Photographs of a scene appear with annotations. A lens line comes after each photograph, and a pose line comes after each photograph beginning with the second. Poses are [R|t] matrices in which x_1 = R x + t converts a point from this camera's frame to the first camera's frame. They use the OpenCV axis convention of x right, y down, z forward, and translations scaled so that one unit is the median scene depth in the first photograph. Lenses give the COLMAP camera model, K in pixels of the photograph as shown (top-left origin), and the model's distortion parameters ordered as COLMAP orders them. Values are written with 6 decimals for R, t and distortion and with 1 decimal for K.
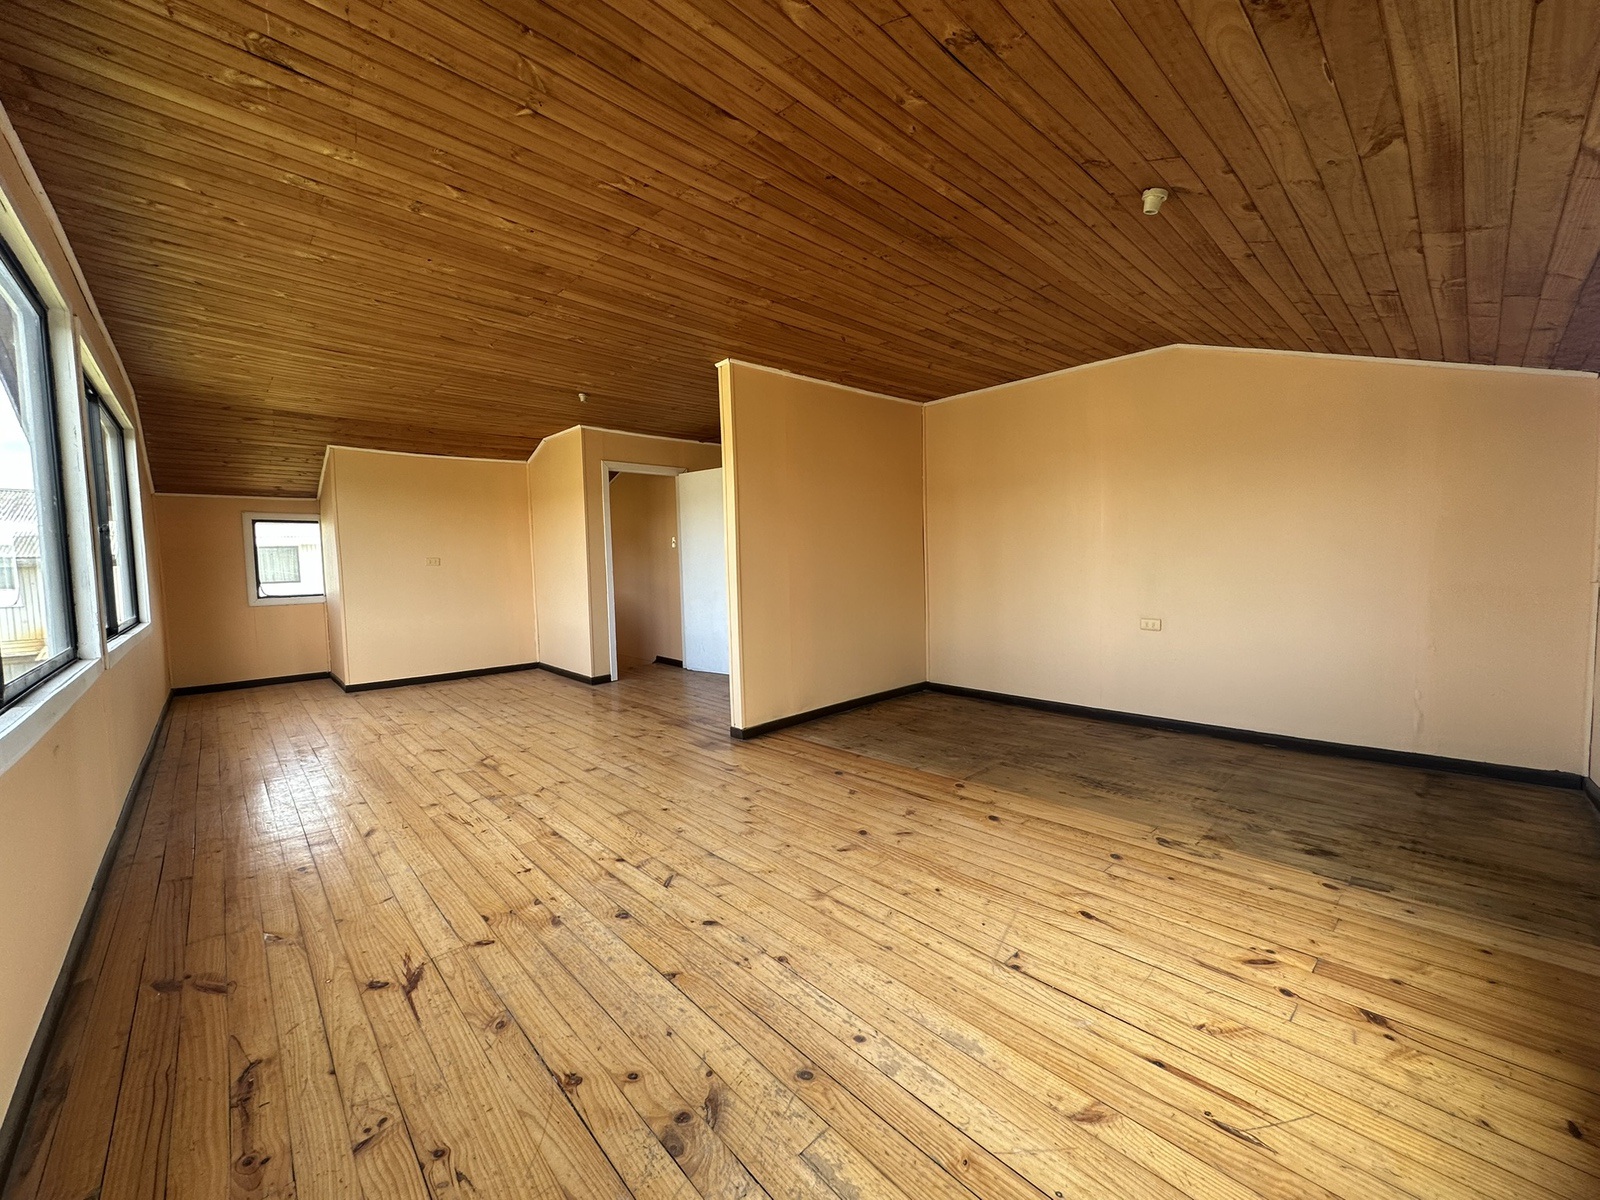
lens RADIAL K [[633.2, 0, 804.4], [0, 633.2, 605.3], [0, 0, 1]] dist [-0.007547, 0.000187]
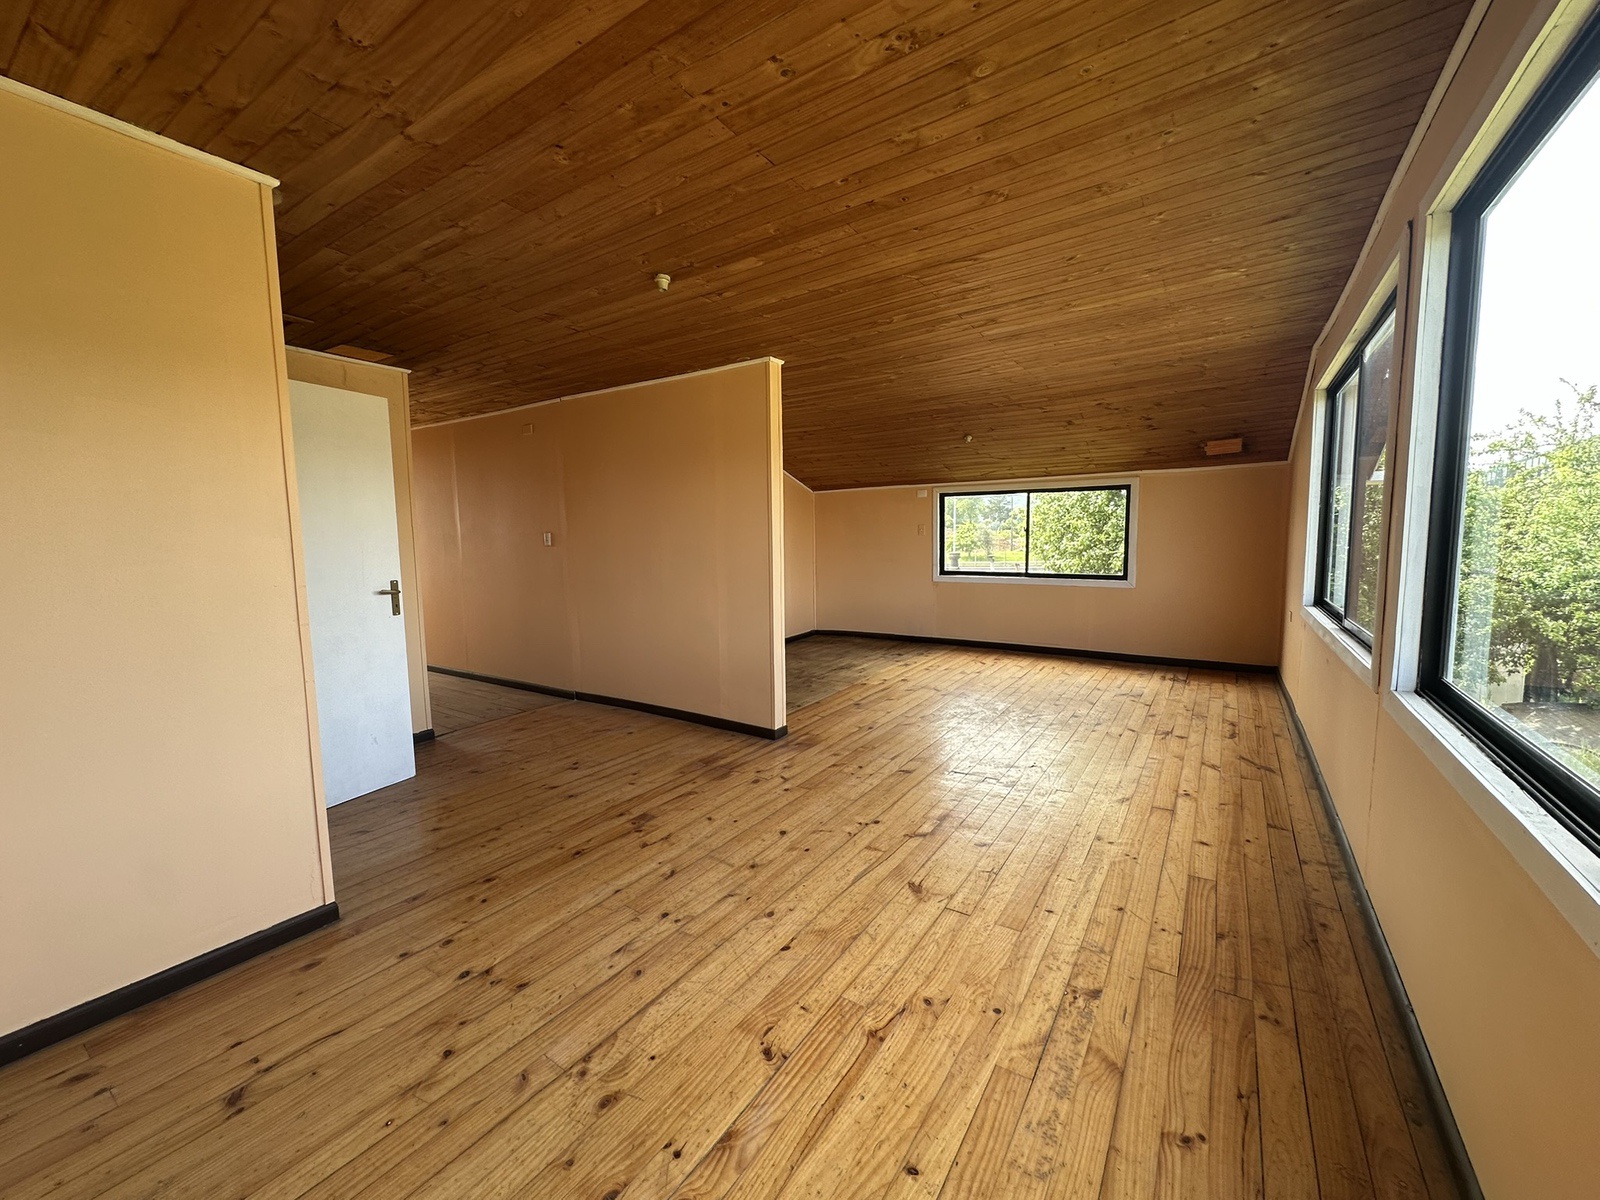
lens RADIAL K [[633.2, 0, 816.7], [0, 633.2, 593.8], [0, 0, 1]] dist [-0.007547, 0.000187]
pose [[-0.240467, -0.061617, 0.968700, -1.252638], [0.092595, 0.991976, 0.086083, -0.109620], [-0.966231, 0.110396, -0.232832, 1.353972]]
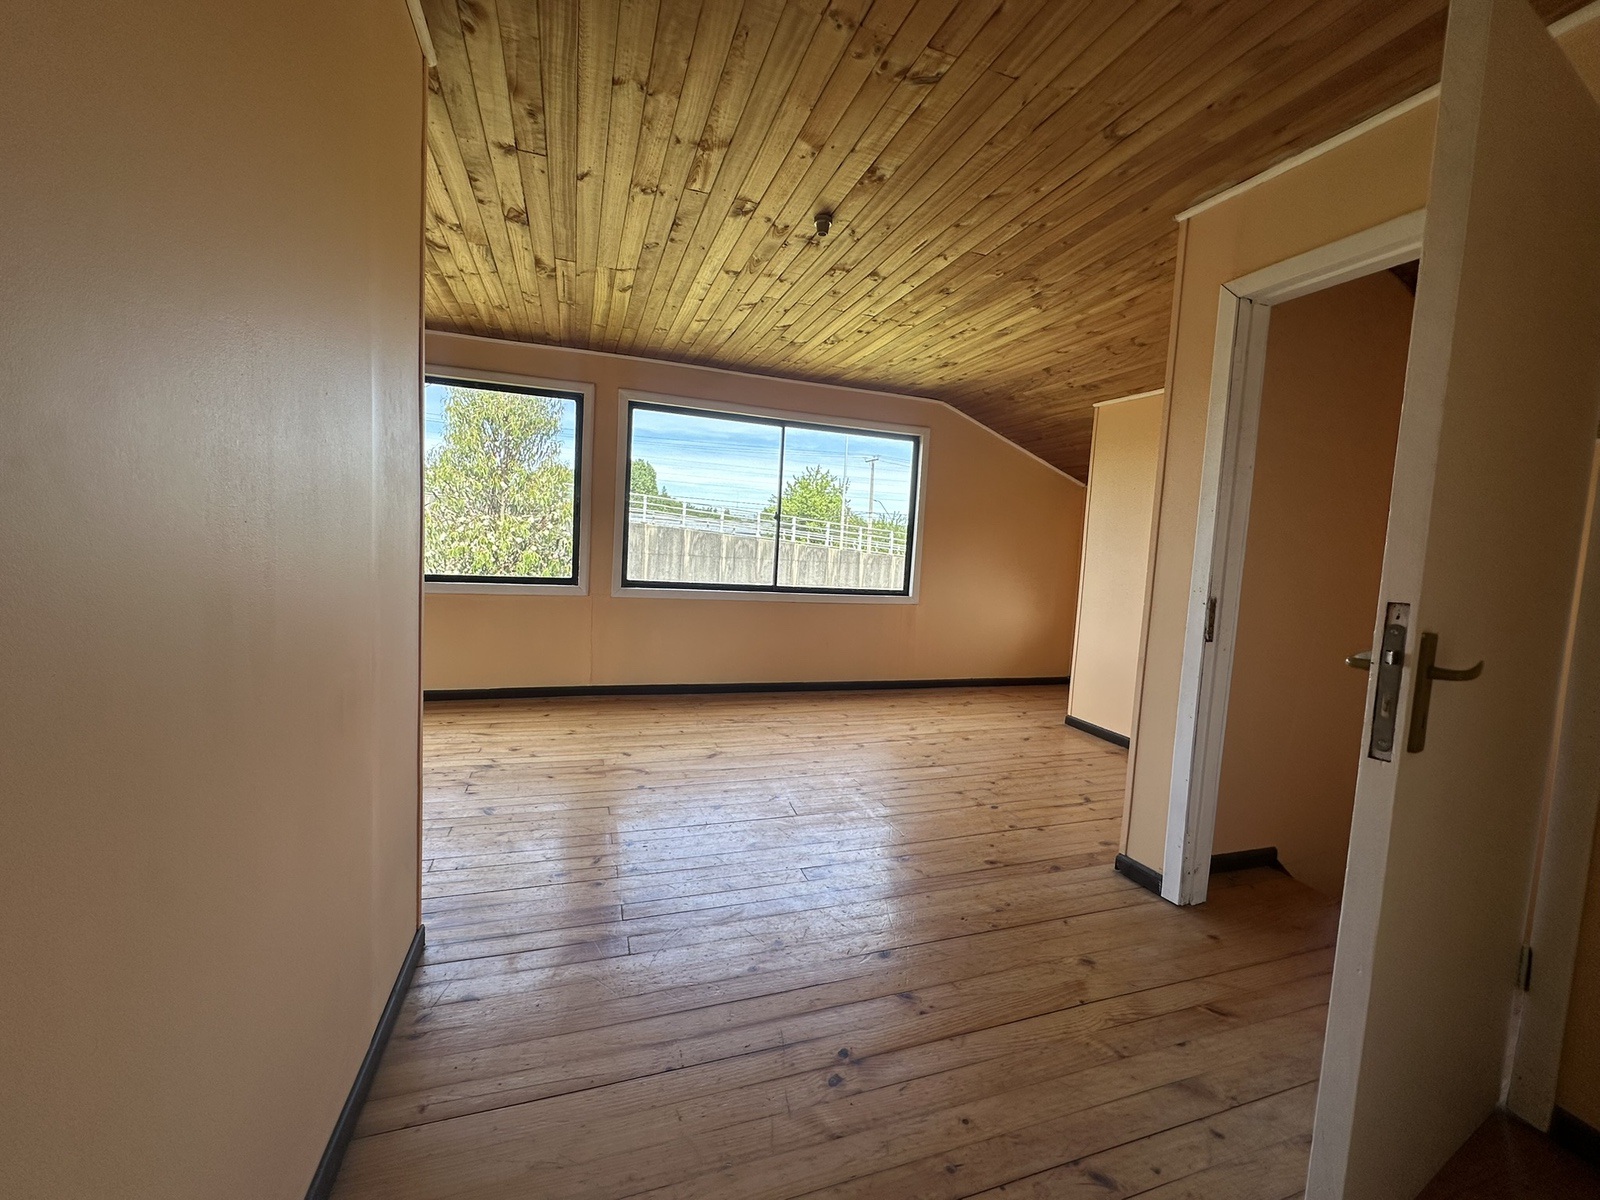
lens RADIAL K [[633.2, 0, 798.8], [0, 633.2, 598.2], [0, 0, 1]] dist [-0.007547, 0.000187]
pose [[-0.417974, 0.064673, -0.906154, 0.159119], [-0.111374, 0.986291, 0.121765, -0.113727], [0.901606, 0.151816, -0.405041, 1.617141]]
